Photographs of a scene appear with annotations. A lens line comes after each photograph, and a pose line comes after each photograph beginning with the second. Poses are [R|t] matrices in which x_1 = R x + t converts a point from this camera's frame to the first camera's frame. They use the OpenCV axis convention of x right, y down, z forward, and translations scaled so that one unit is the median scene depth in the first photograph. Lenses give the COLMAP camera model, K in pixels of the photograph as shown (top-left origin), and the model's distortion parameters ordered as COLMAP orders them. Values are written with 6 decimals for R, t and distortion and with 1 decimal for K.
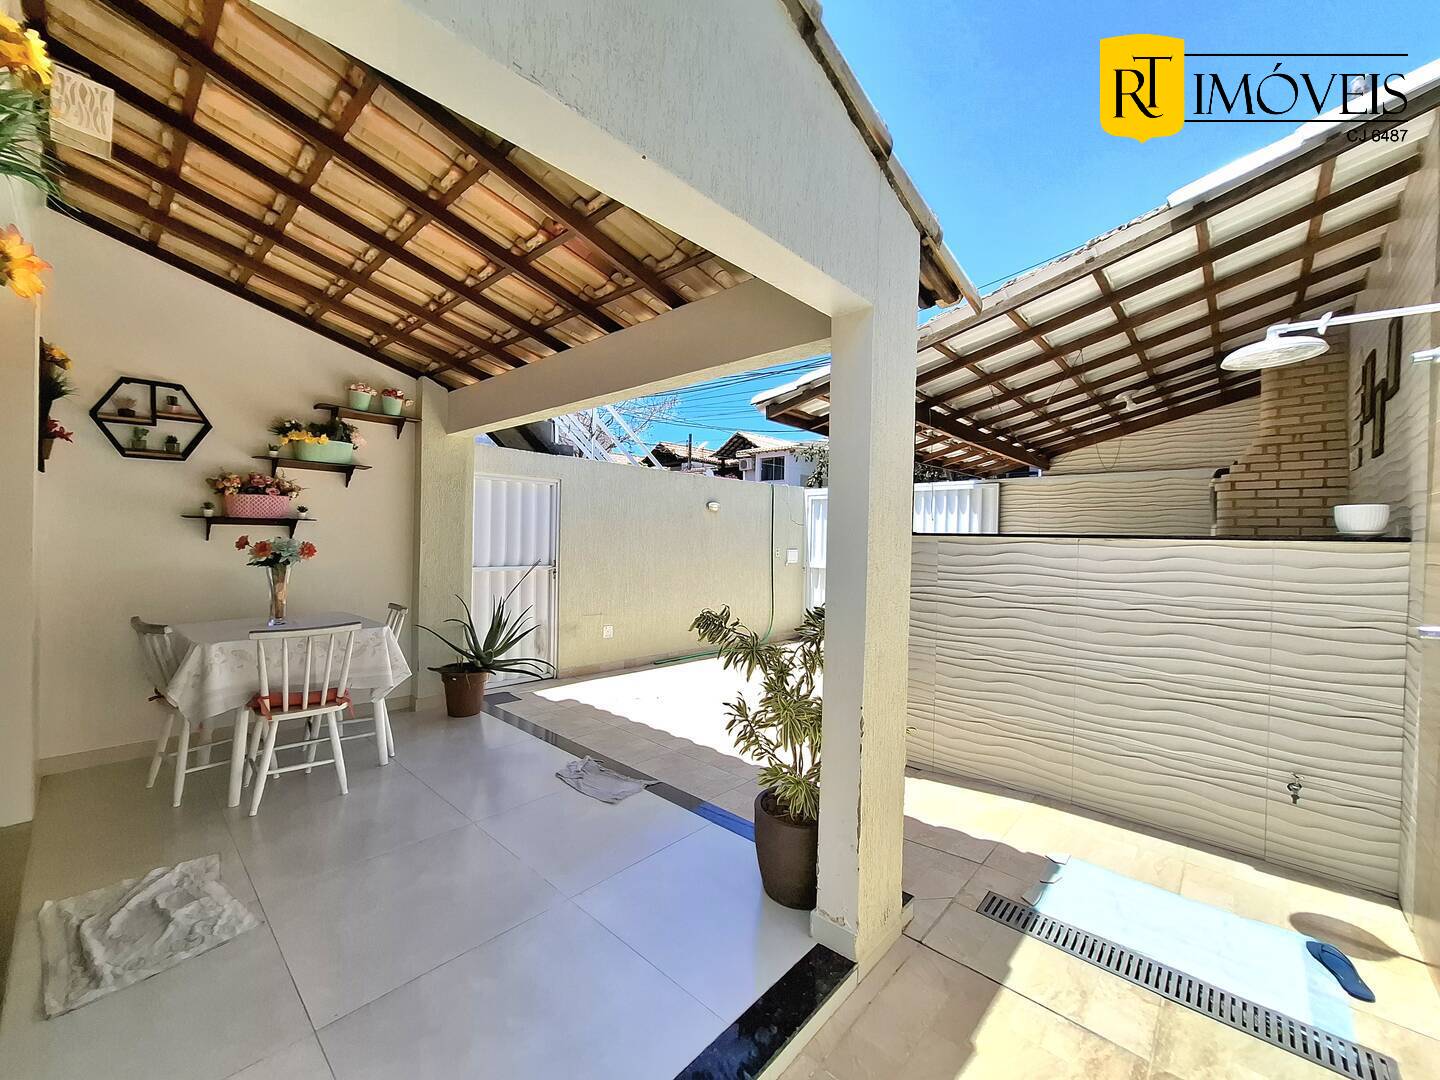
lens RADIAL K [[568.2, 0, 712.6], [0, 568.2, 542.7], [0, 0, 1]] dist [-0.000469, 0.000040]
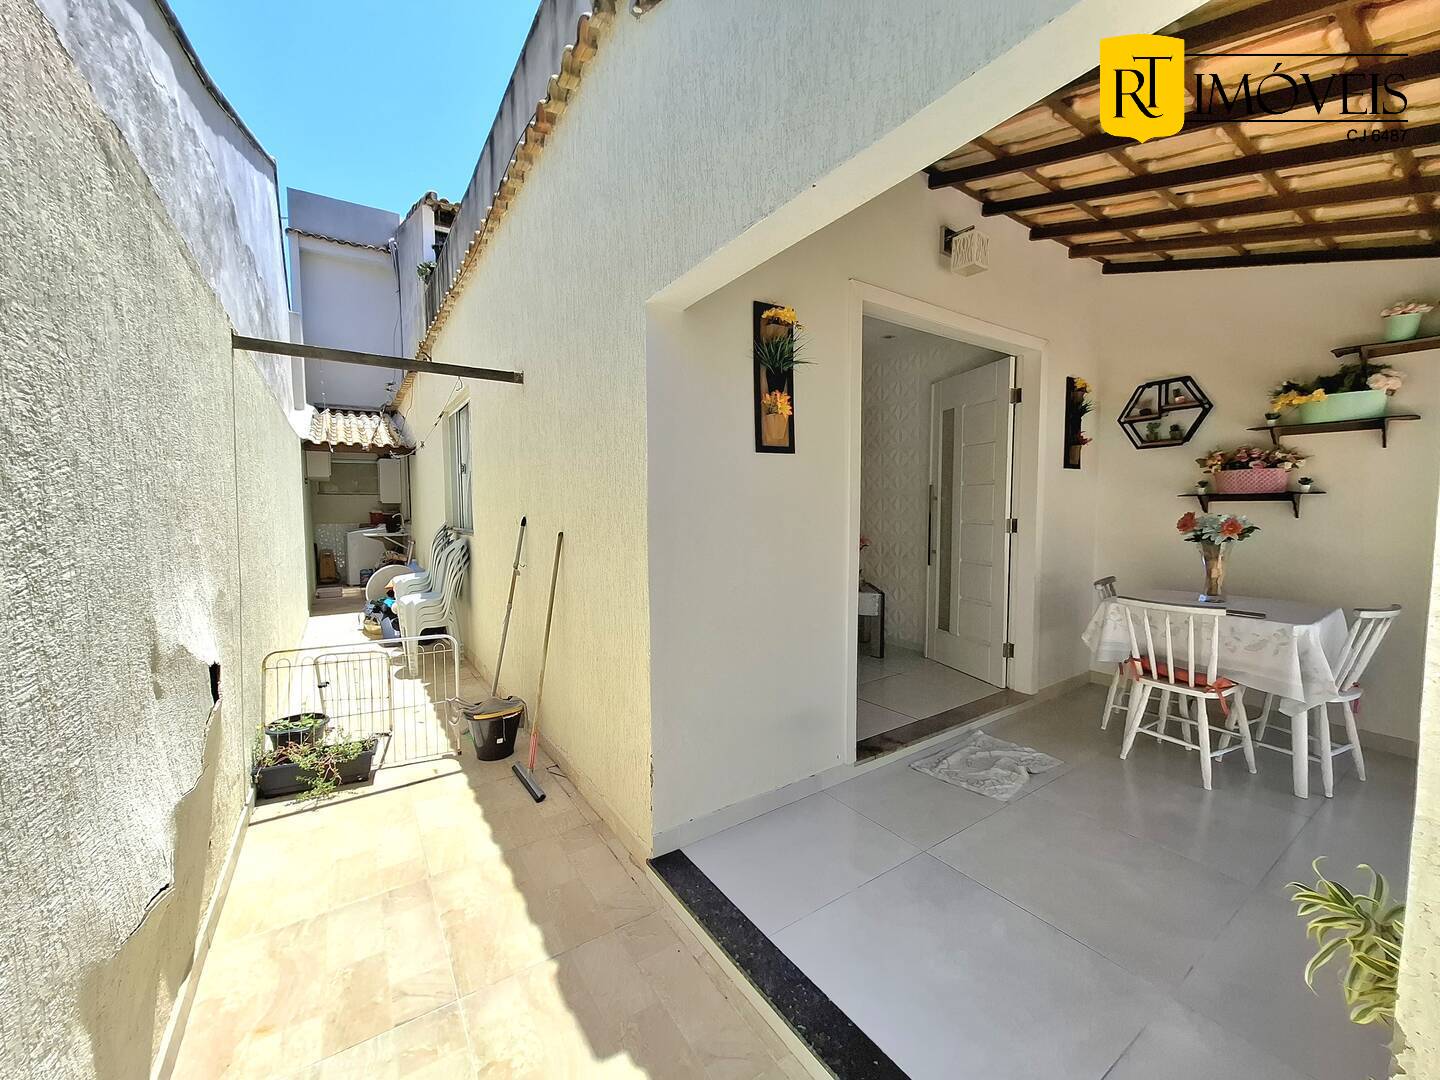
lens RADIAL K [[568.2, 0, 712.6], [0, 568.2, 542.7], [0, 0, 1]] dist [-0.000469, 0.000040]
pose [[-0.247483, 0.046576, -0.967772, 0.395318], [-0.008942, 0.998692, 0.050351, -0.000578], [0.968851, 0.021115, -0.246743, 0.398239]]
